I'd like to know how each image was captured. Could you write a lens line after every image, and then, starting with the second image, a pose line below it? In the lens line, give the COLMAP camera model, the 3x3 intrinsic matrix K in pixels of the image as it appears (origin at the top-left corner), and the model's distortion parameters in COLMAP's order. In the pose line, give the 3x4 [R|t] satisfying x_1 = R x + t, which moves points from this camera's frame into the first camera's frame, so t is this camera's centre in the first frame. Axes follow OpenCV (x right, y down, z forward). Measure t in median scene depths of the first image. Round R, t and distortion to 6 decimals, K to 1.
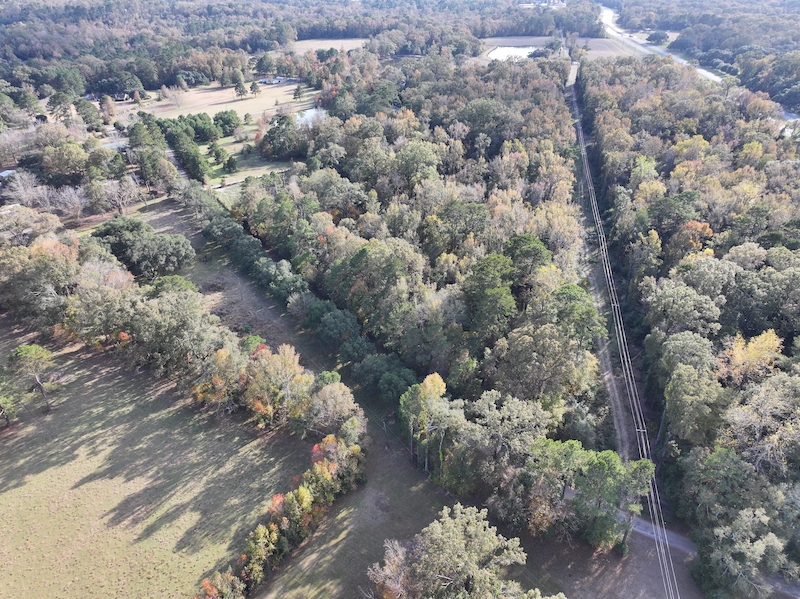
lens RADIAL K [[564.3, 0, 400.0], [0, 564.3, 299.5], [0, 0, 1]] dist [-0.014951, 0.033762]
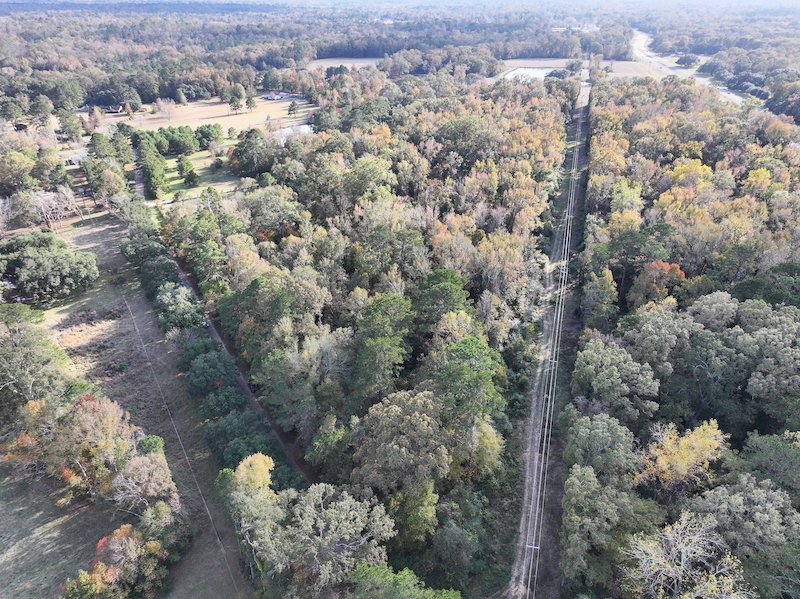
lens RADIAL K [[564.3, 0, 400.0], [0, 564.3, 299.5], [0, 0, 1]] dist [-0.014951, 0.033762]
pose [[0.997332, 0.040614, -0.060666, 0.100405], [-0.042863, 0.998424, -0.036237, -0.019068], [0.059099, 0.038741, 0.997500, 0.087348]]
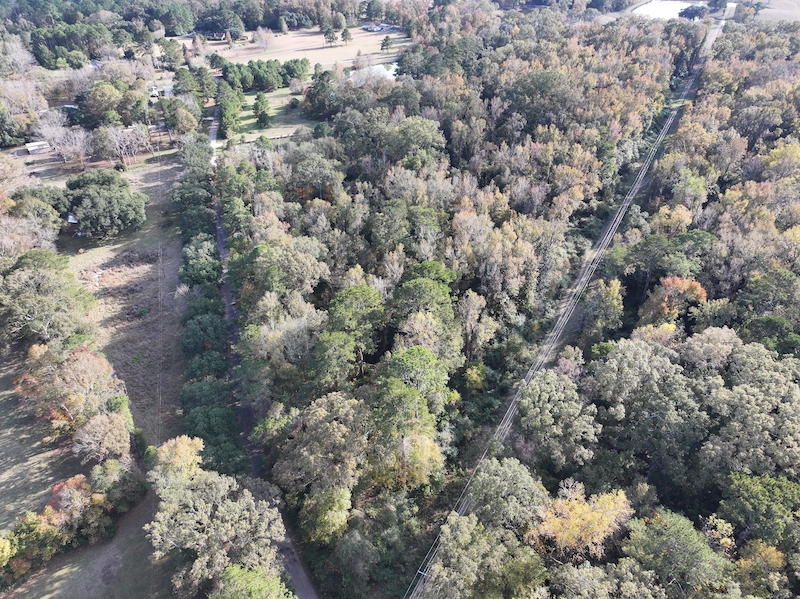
lens RADIAL K [[564.3, 0, 400.0], [0, 564.3, 299.5], [0, 0, 1]] dist [-0.014951, 0.033762]
pose [[0.957661, 0.170335, -0.232102, 0.177176], [-0.150661, 0.983501, 0.100136, -0.064945], [0.245330, -0.060928, 0.967523, 0.107820]]
